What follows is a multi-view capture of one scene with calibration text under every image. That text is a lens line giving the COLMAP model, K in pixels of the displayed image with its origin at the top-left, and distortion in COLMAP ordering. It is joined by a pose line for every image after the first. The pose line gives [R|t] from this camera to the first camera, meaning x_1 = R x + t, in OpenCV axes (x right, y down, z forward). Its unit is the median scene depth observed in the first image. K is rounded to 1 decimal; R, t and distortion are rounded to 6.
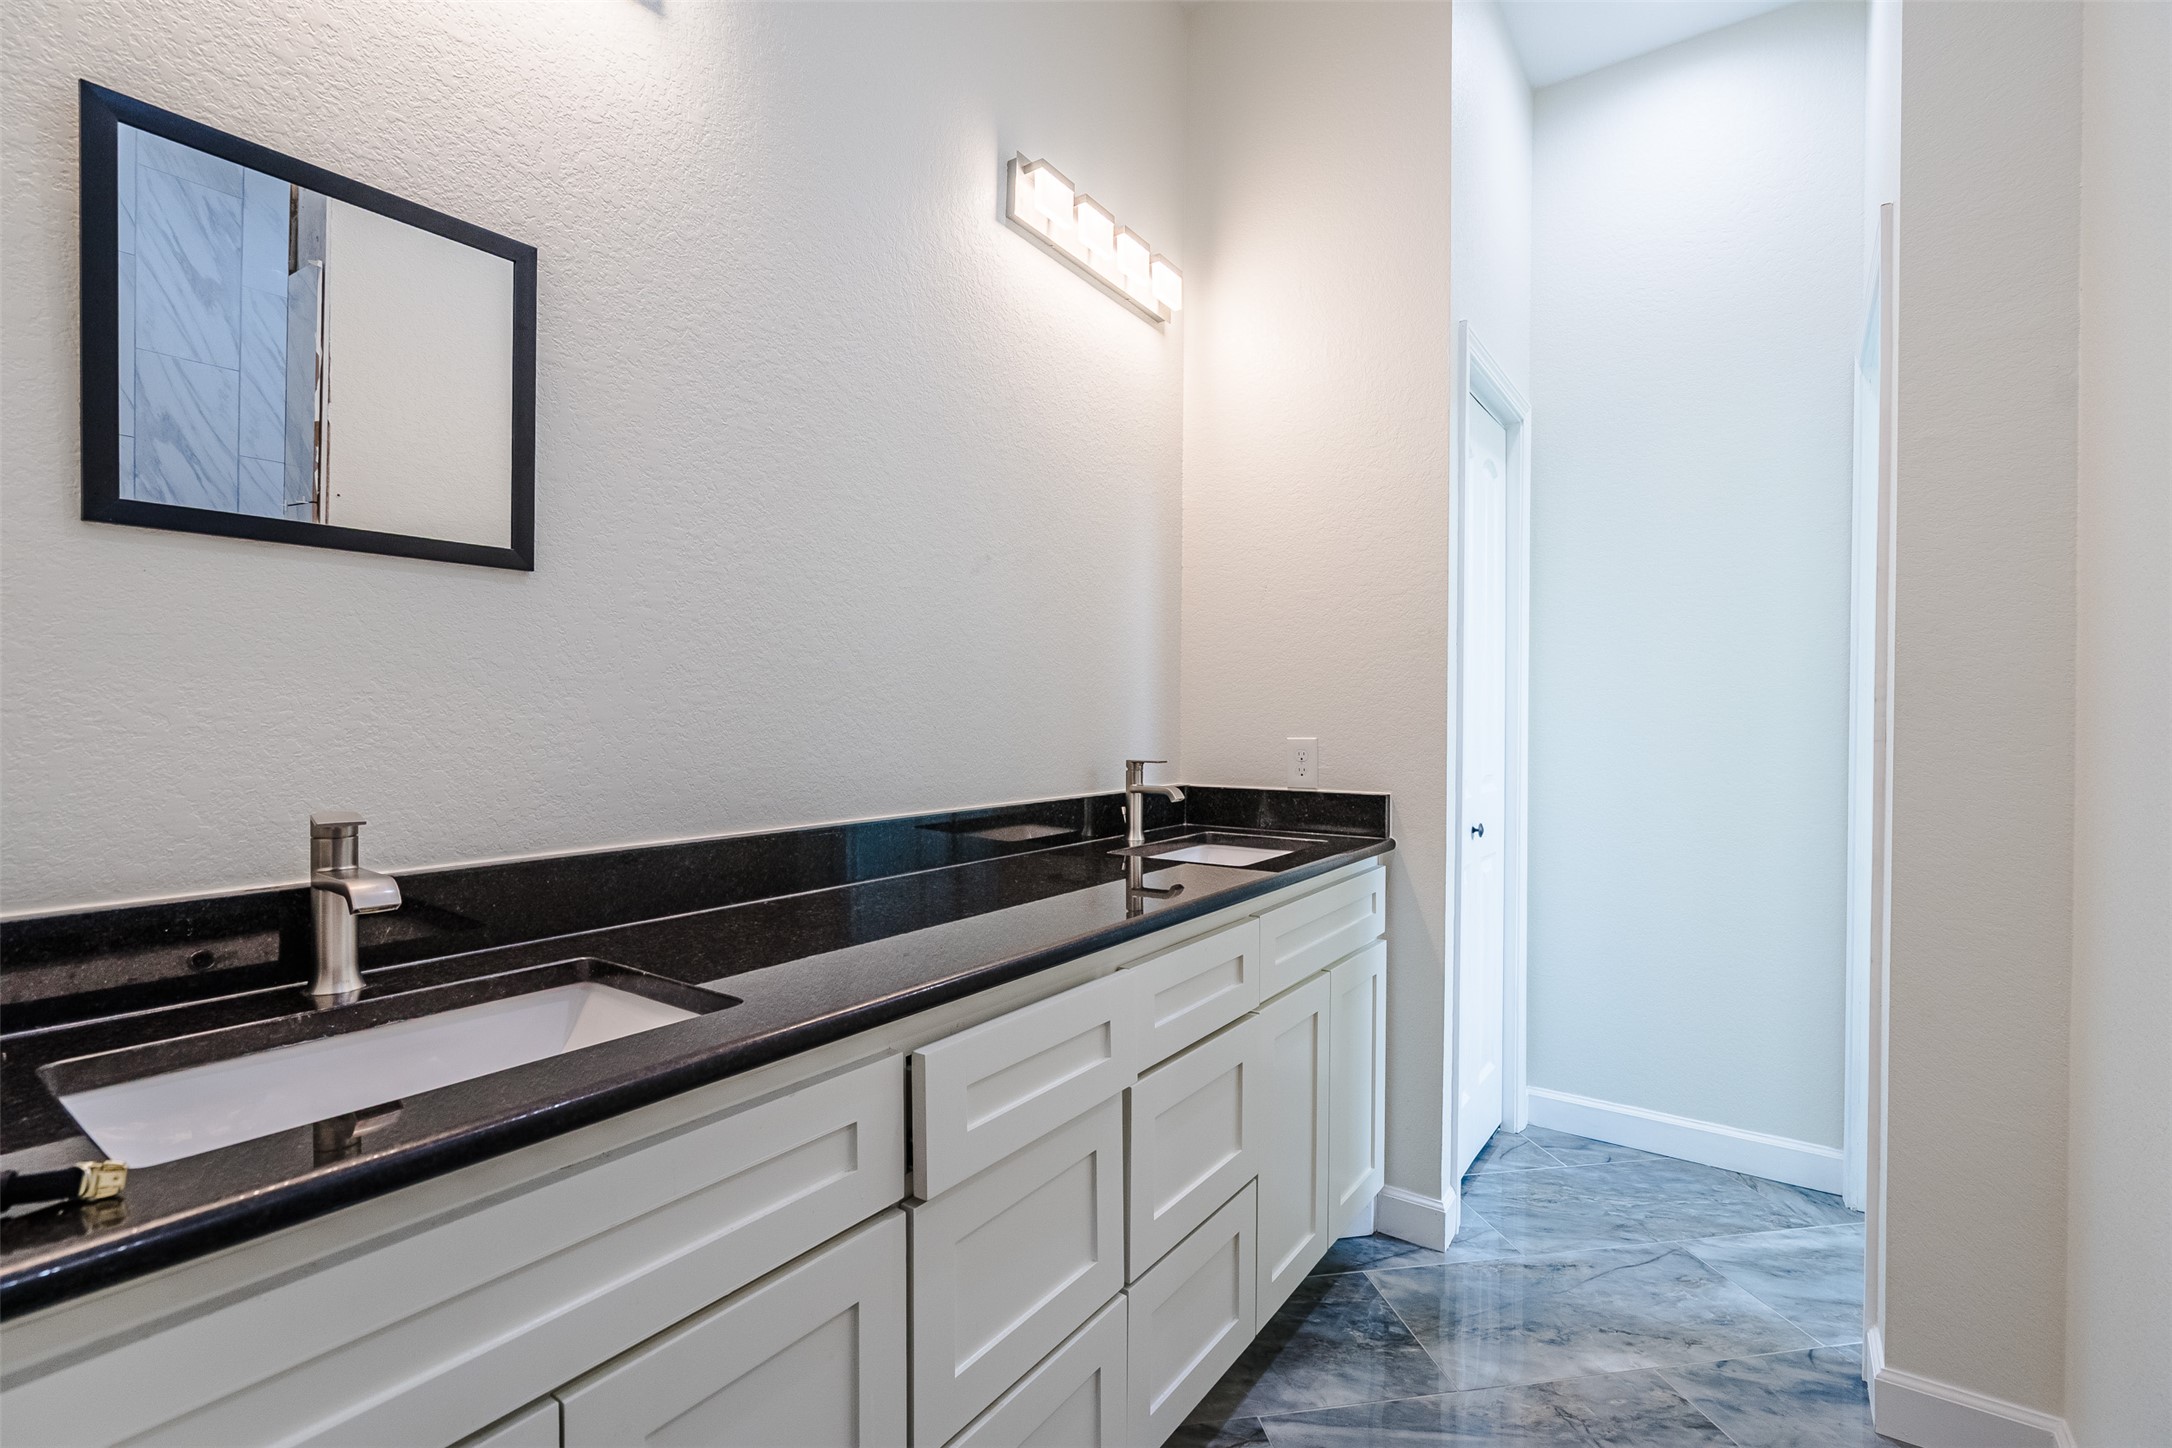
lens RADIAL K [[985.1, 0, 1073.8], [0, 985.1, 713.6], [0, 0, 1]] dist [0.000864, 0.000092]
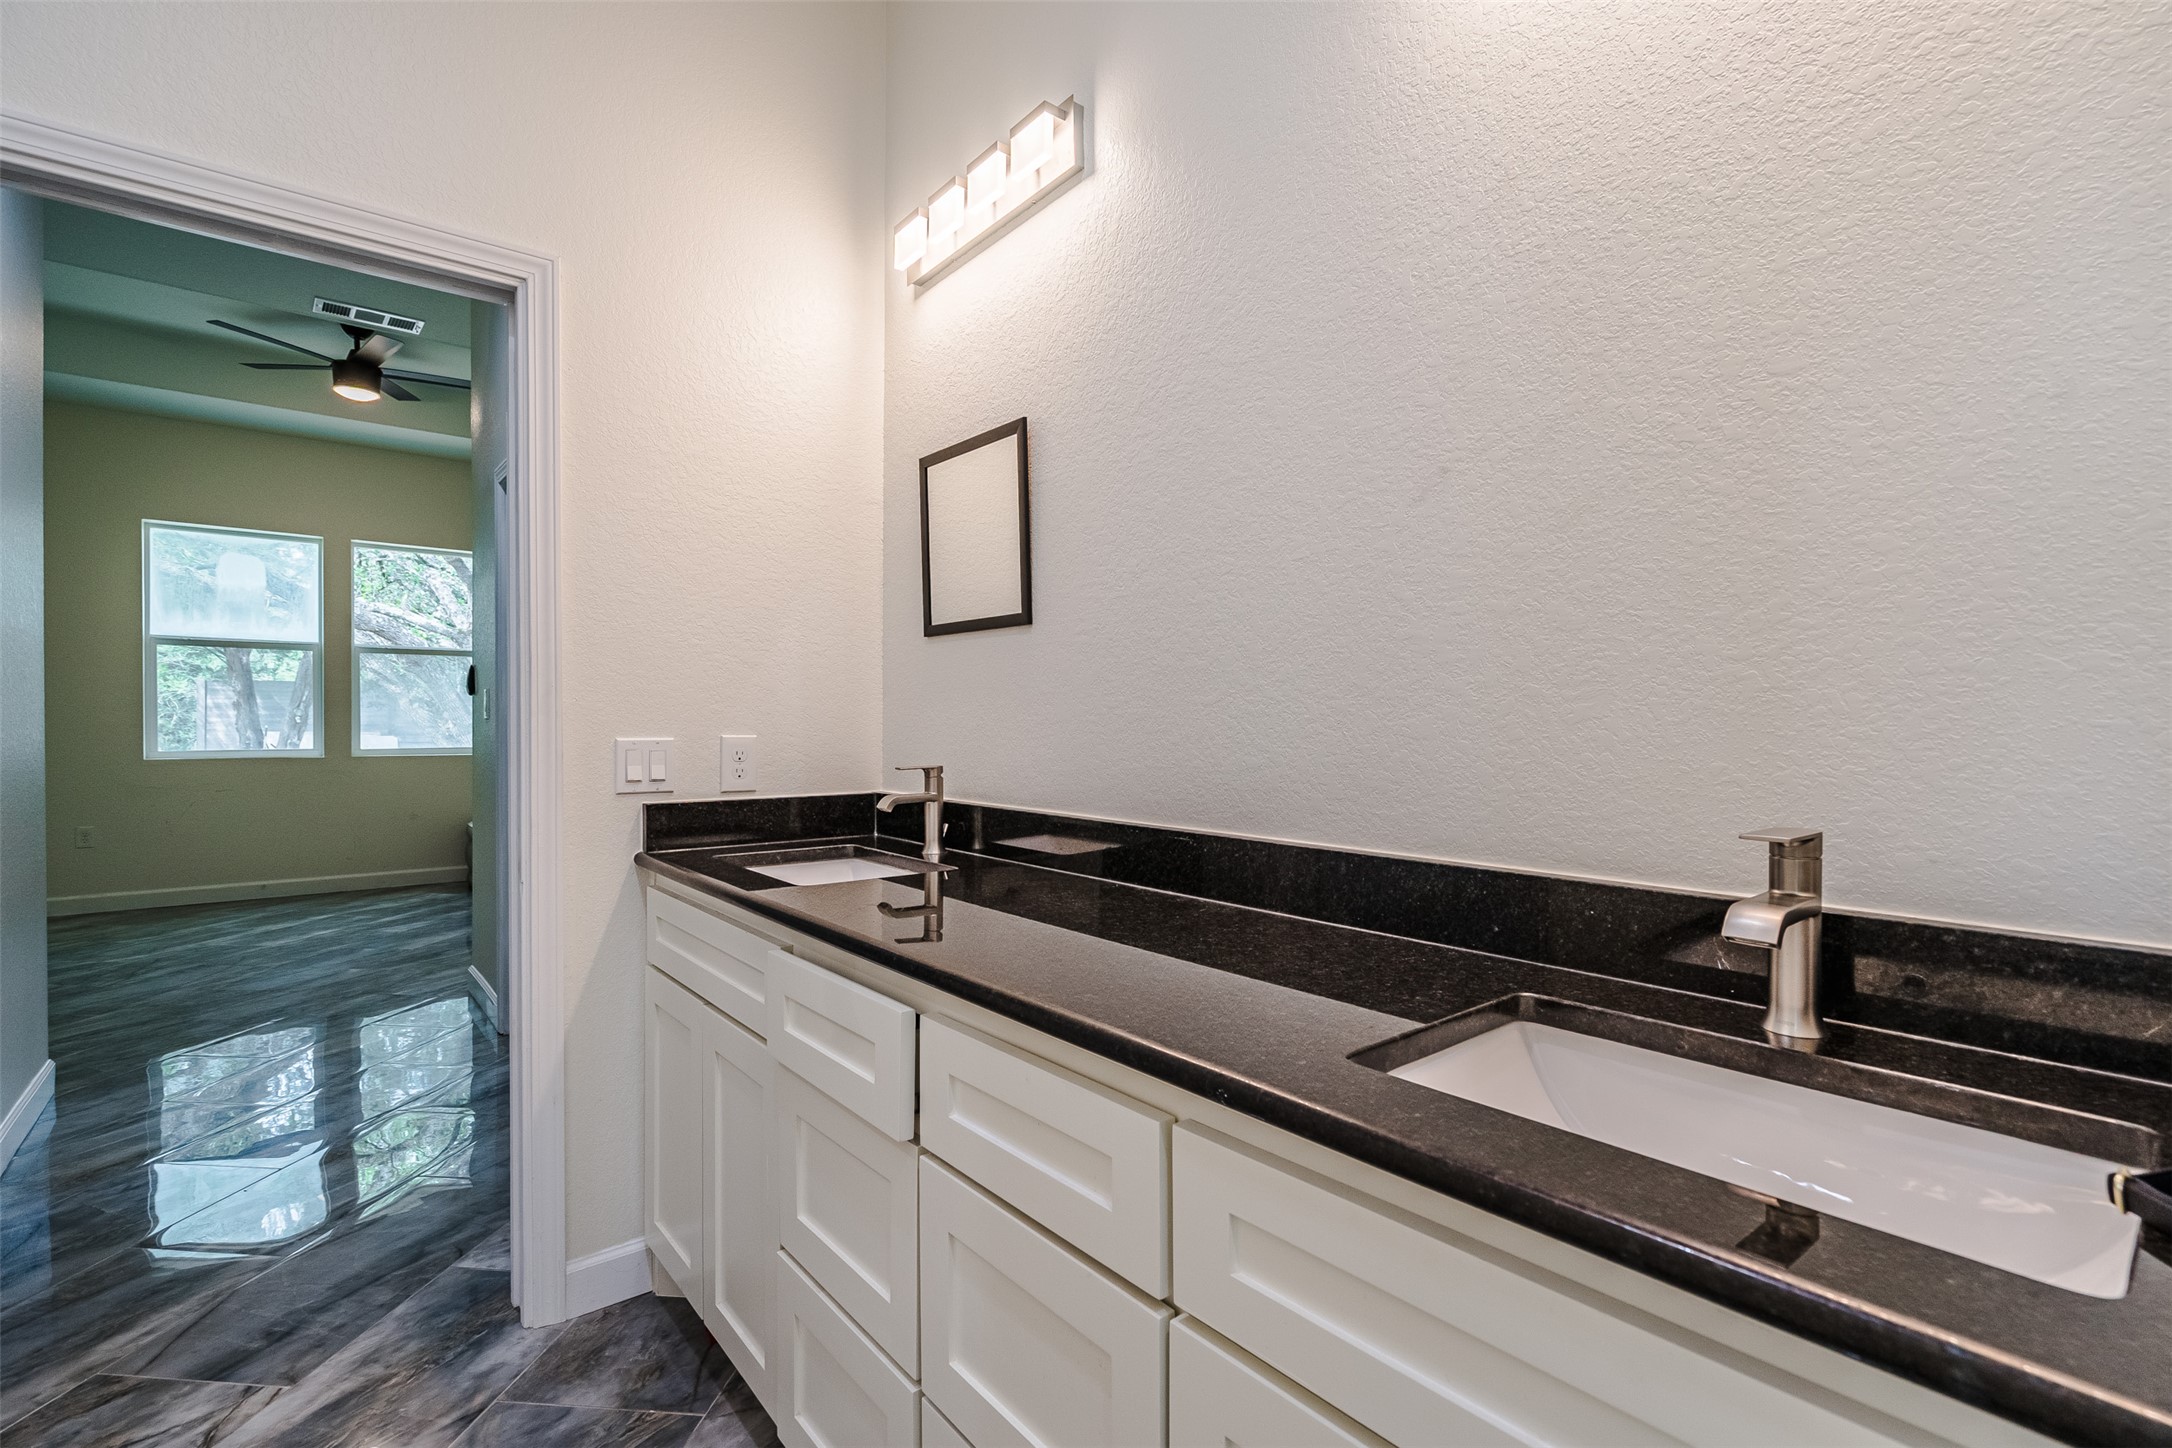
lens RADIAL K [[985.1, 0, 1065.7], [0, 985.1, 729.3], [0, 0, 1]] dist [0.000864, 0.000092]
pose [[-0.246929, -0.013751, -0.968936, 0.790584], [-0.017573, 0.999798, -0.009711, 0.027018], [0.968874, 0.014630, -0.247121, 1.238982]]
